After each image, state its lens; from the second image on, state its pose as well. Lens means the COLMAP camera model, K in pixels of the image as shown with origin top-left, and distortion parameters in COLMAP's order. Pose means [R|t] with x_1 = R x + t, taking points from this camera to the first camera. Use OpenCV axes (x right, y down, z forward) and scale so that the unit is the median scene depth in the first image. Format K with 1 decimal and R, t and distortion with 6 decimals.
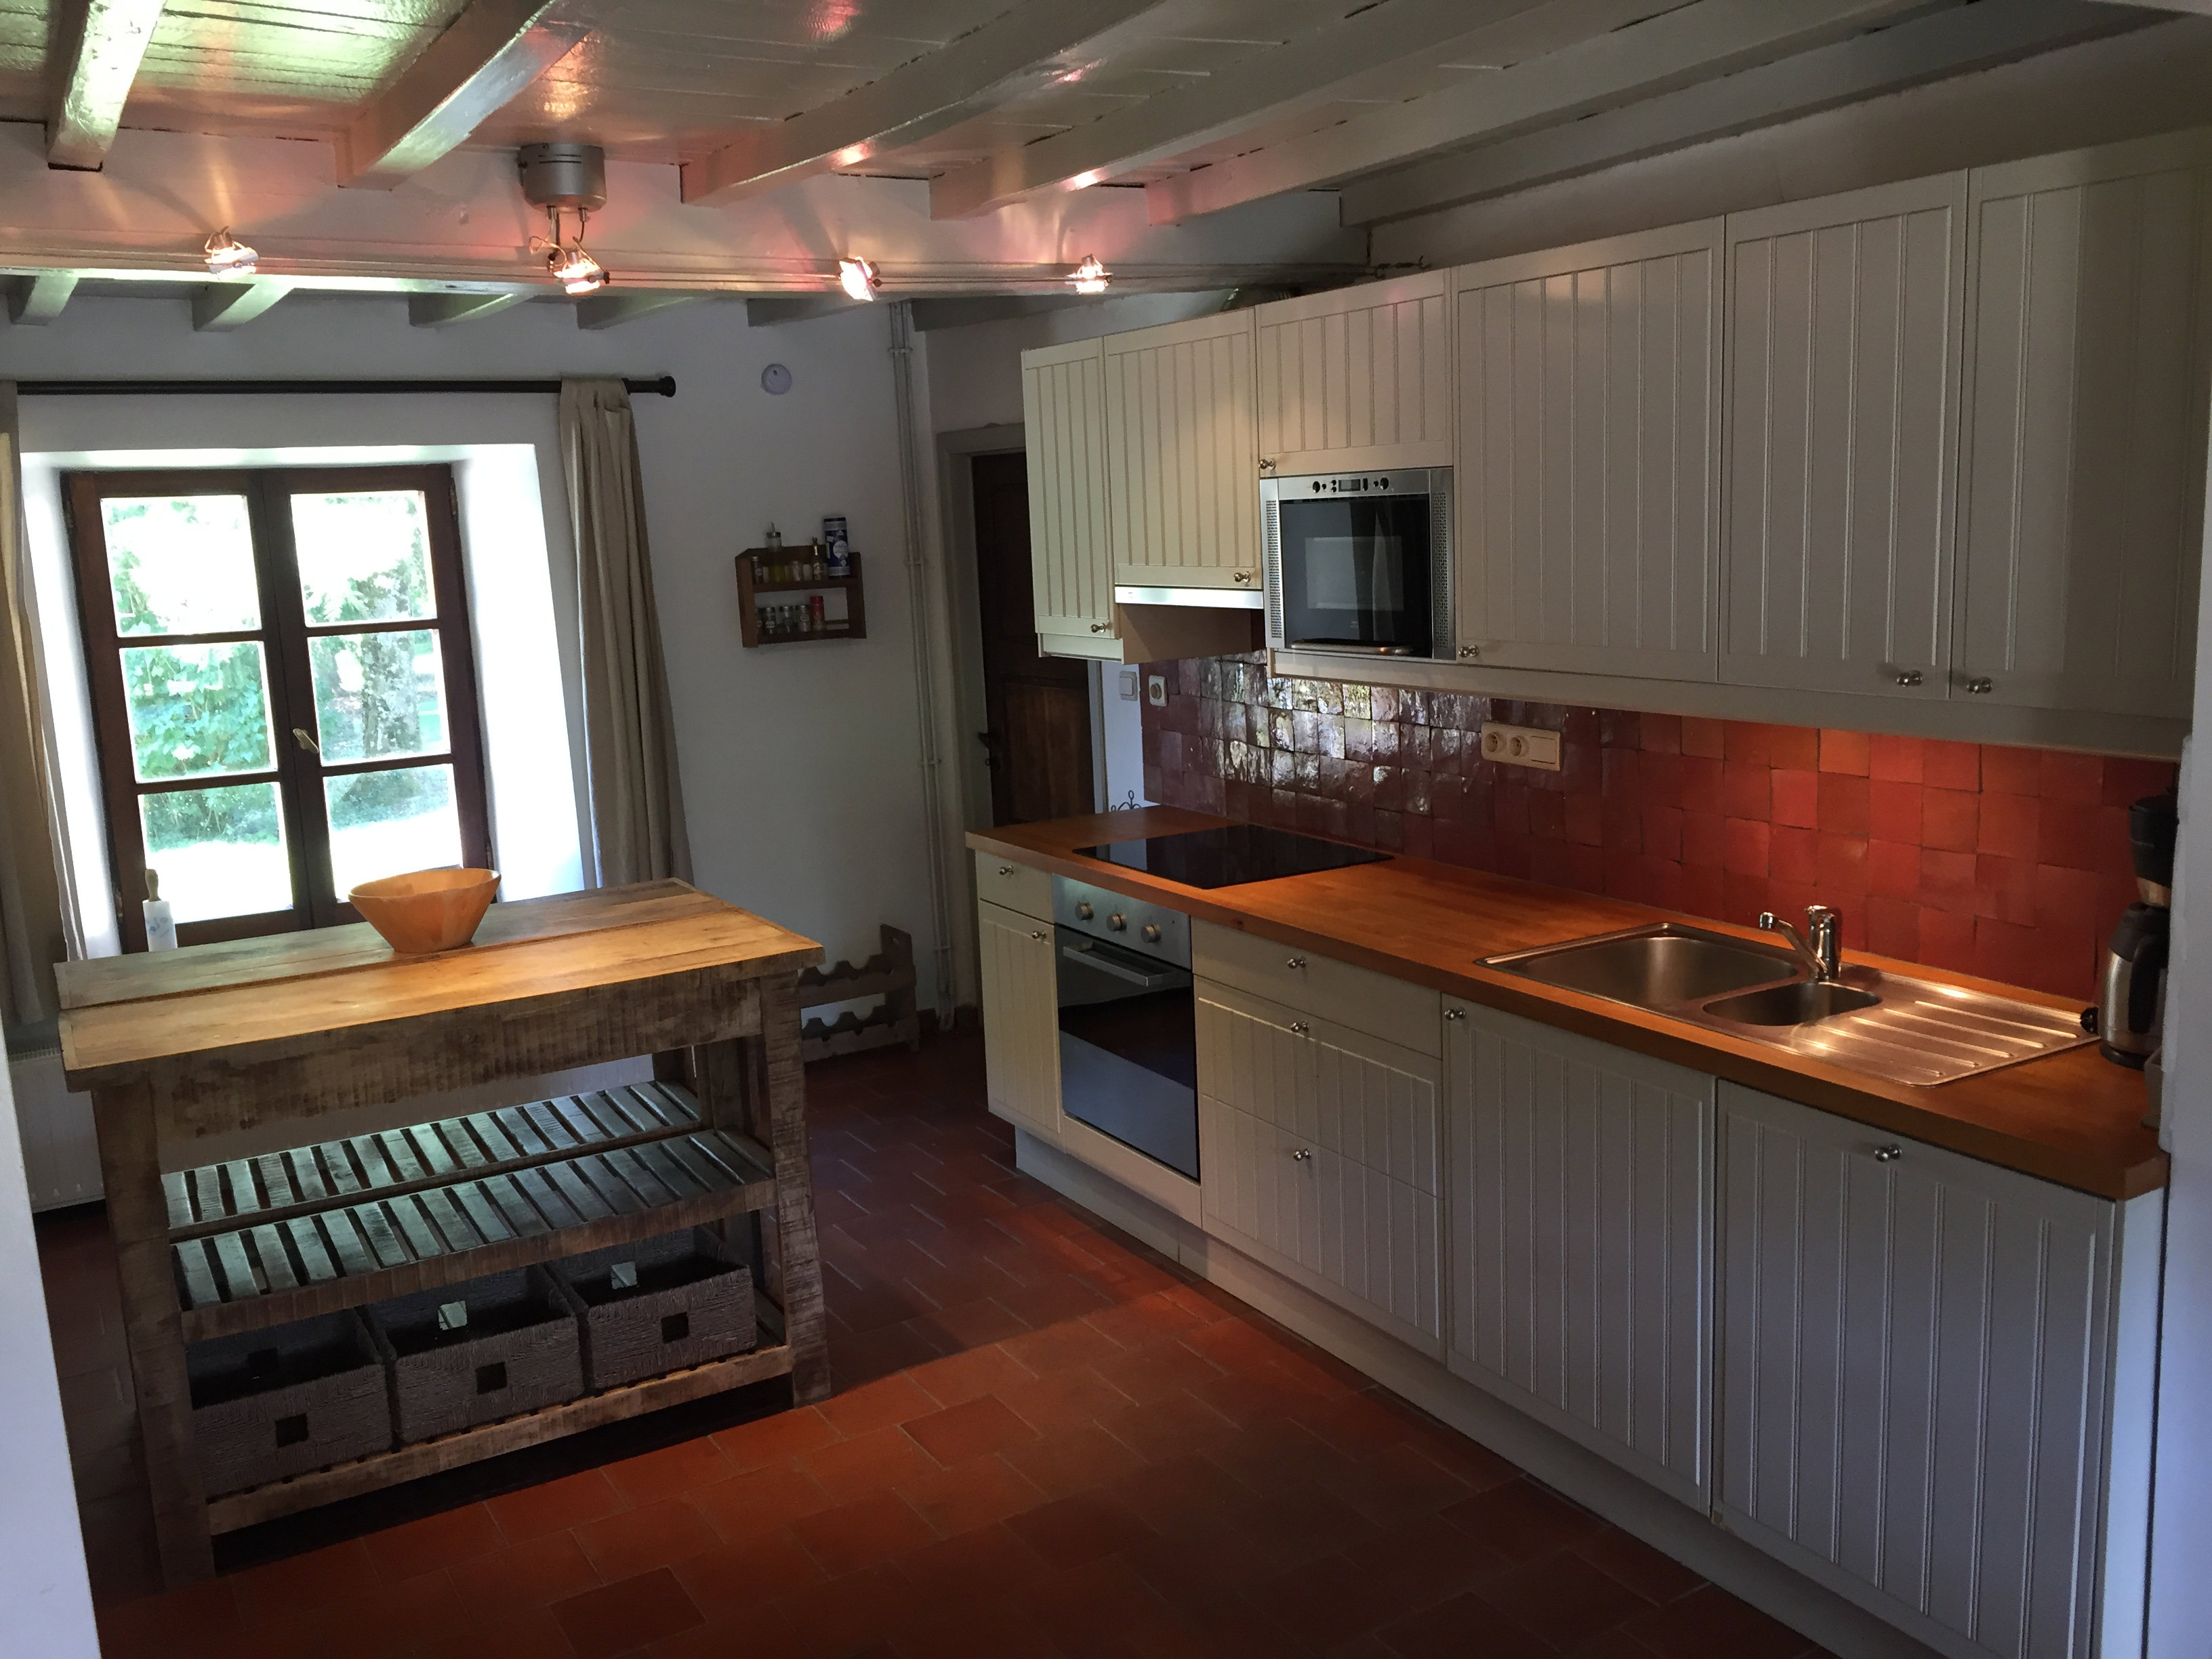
lens RADIAL K [[1924.7, 0, 1103.0], [0, 1924.7, 837.6], [0, 0, 1]] dist [0.045042, -0.015162]
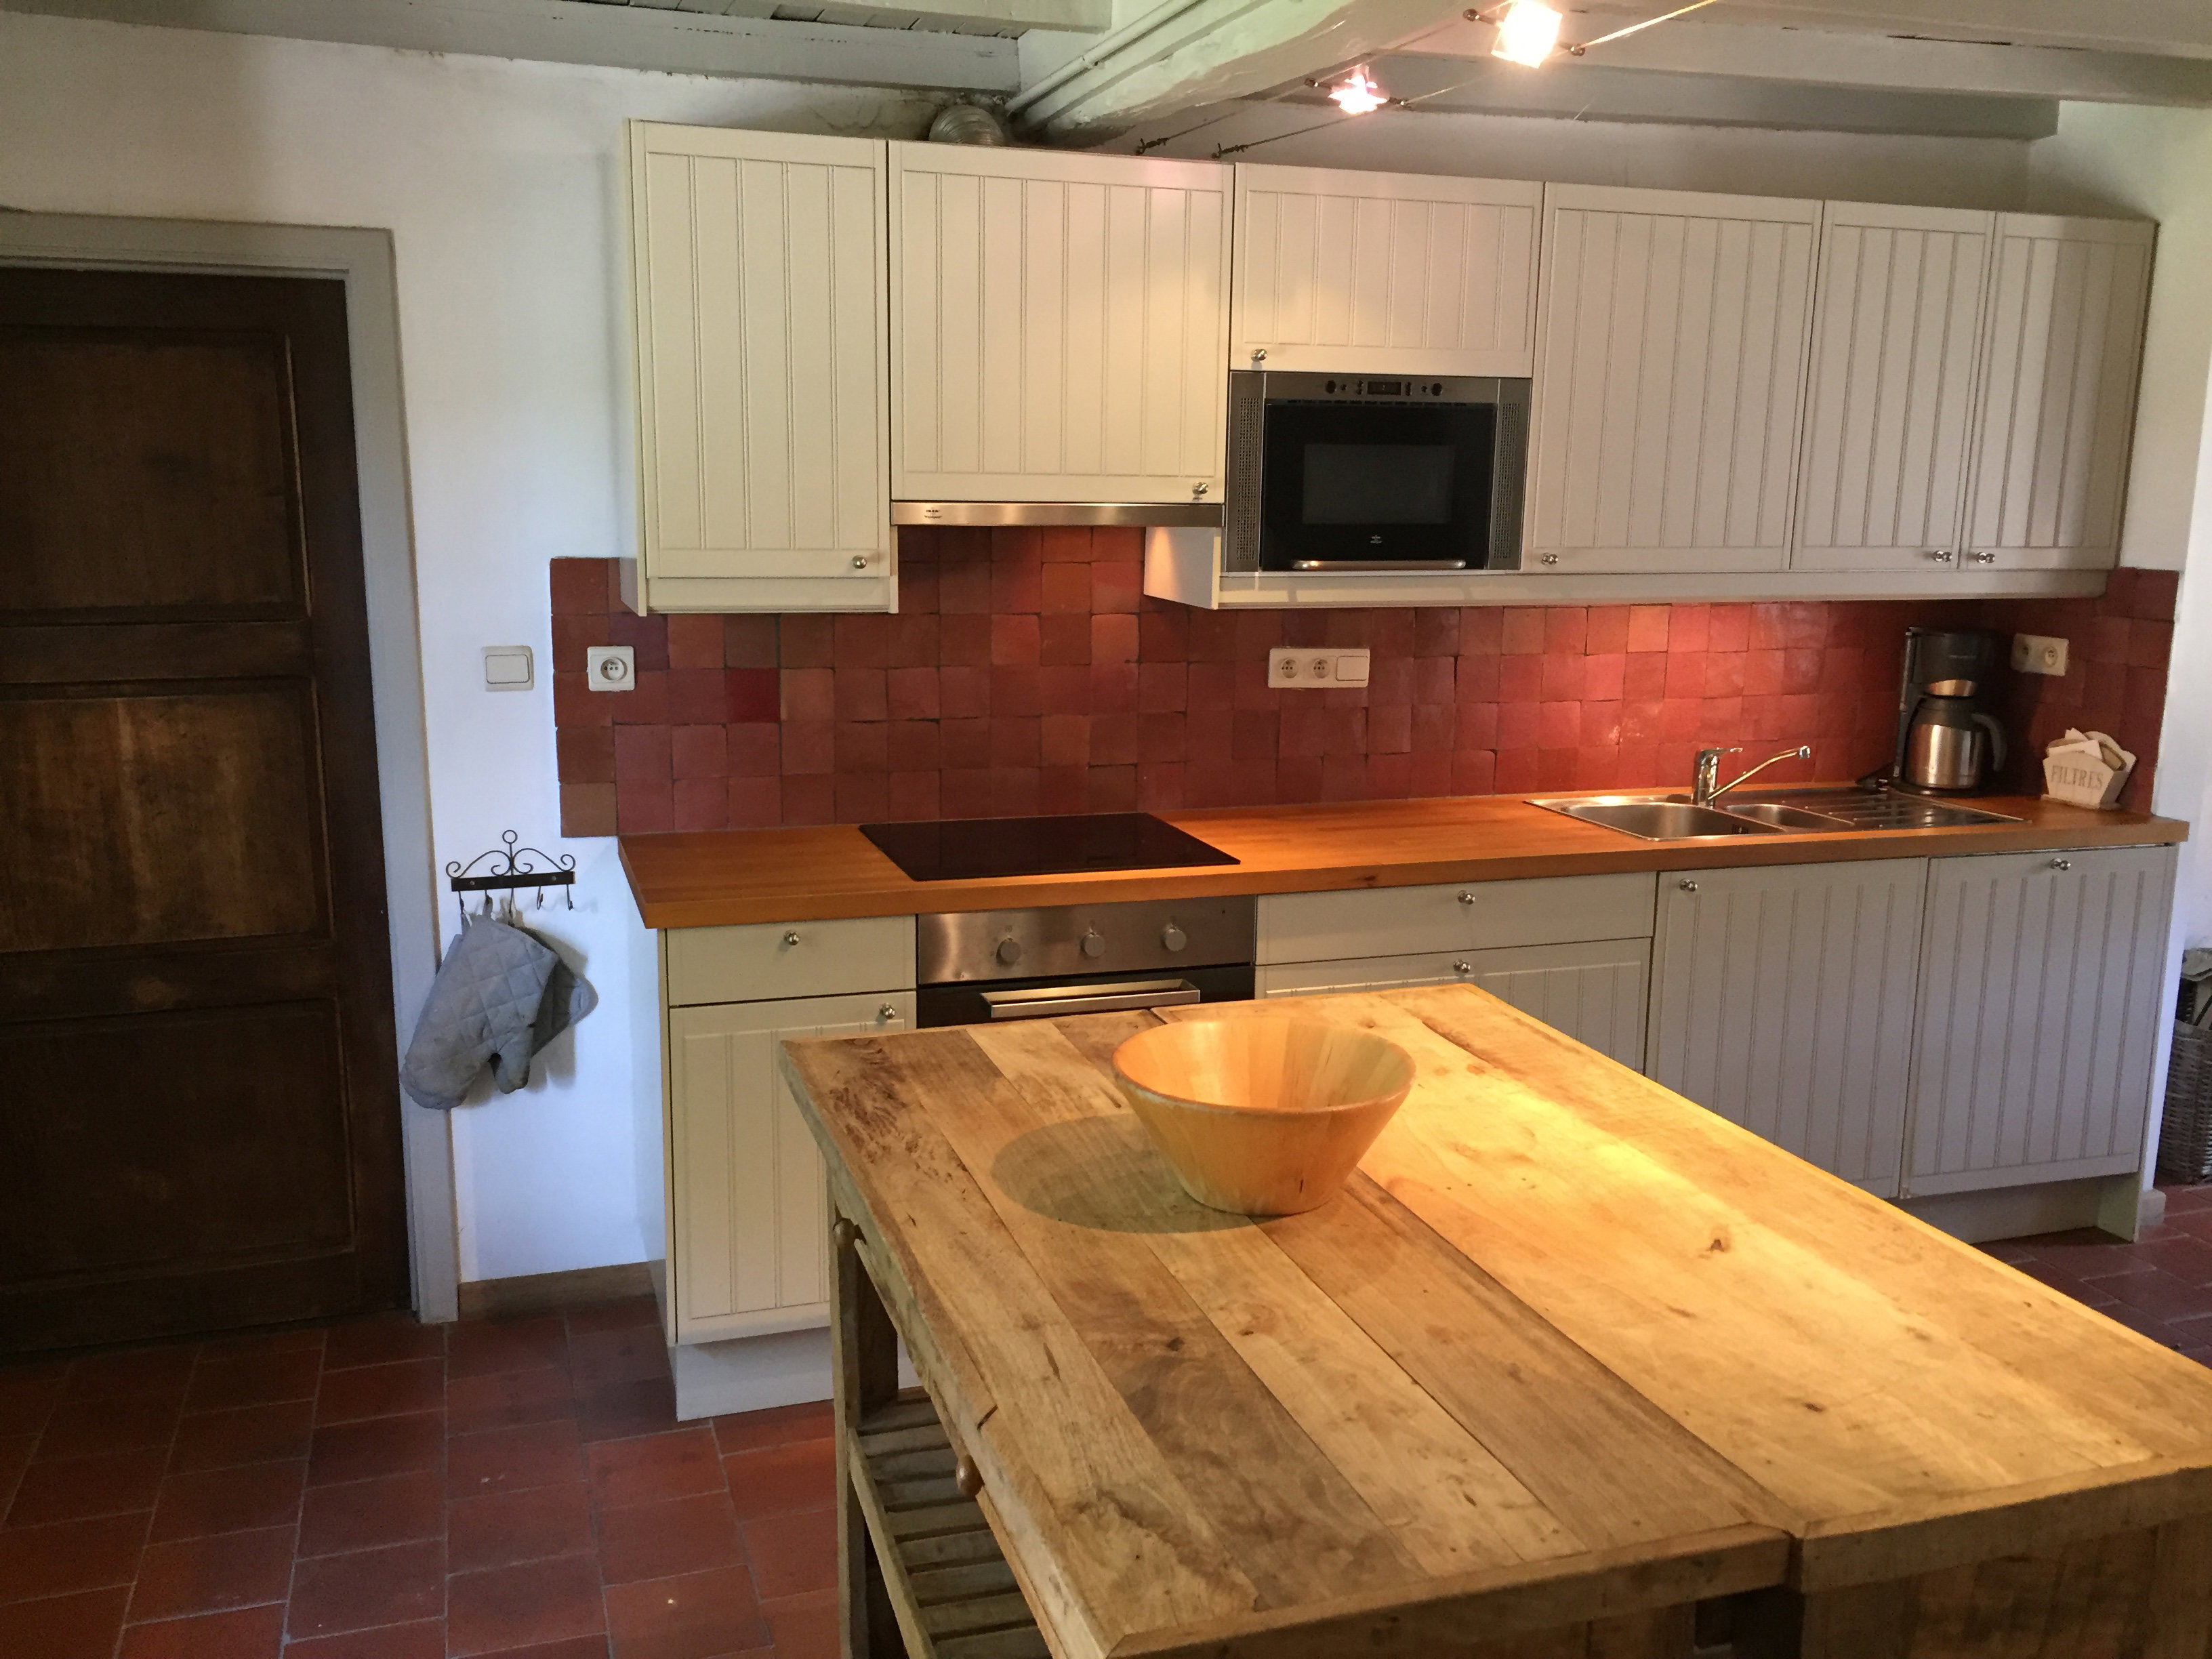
lens RADIAL K [[1924.7, 0, 1104.0], [0, 1924.7, 830.2], [0, 0, 1]] dist [0.045042, -0.015162]
pose [[0.203088, -0.130632, 0.970407, -0.588169], [0.148556, 0.983699, 0.101331, -0.061803], [-0.967826, 0.123580, 0.219184, 0.675092]]
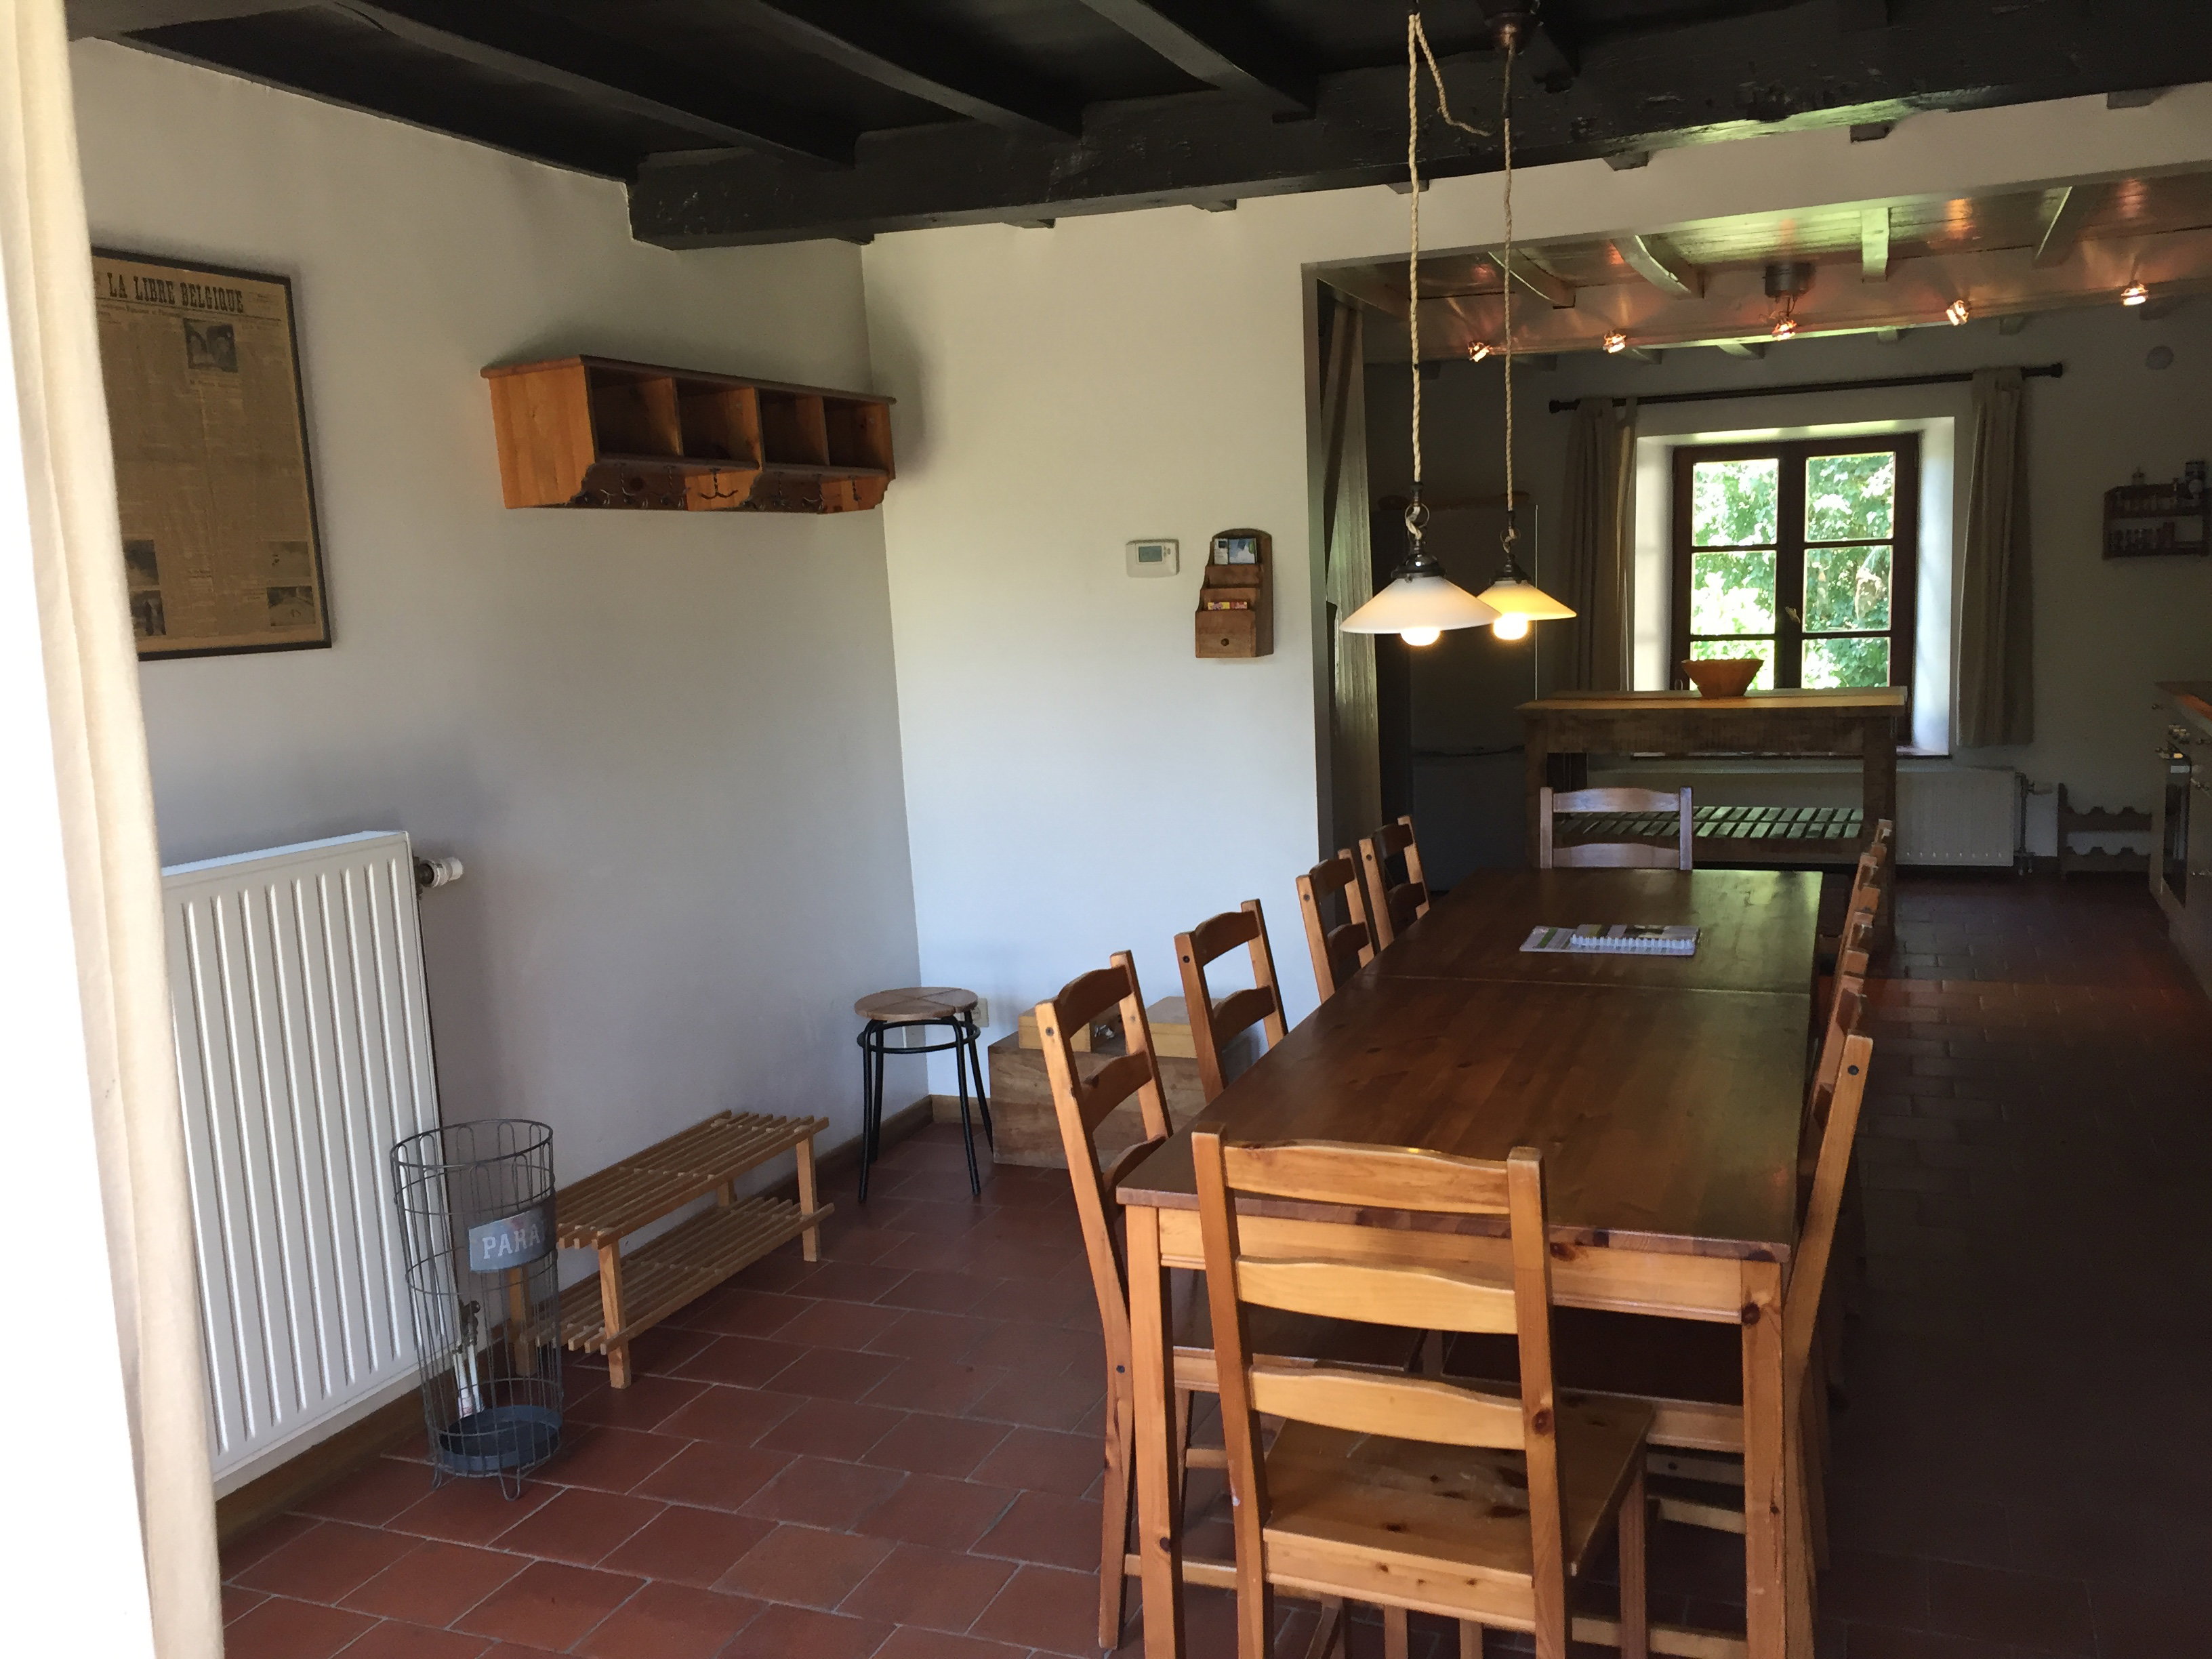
lens RADIAL K [[1924.7, 0, 1109.1], [0, 1924.7, 834.7], [0, 0, 1]] dist [0.045042, -0.015162]
pose [[0.607477, 0.128590, -0.783860, 0.623113], [-0.124804, 0.990005, 0.065687, 0.114363], [0.784472, 0.057925, 0.617453, -0.482161]]
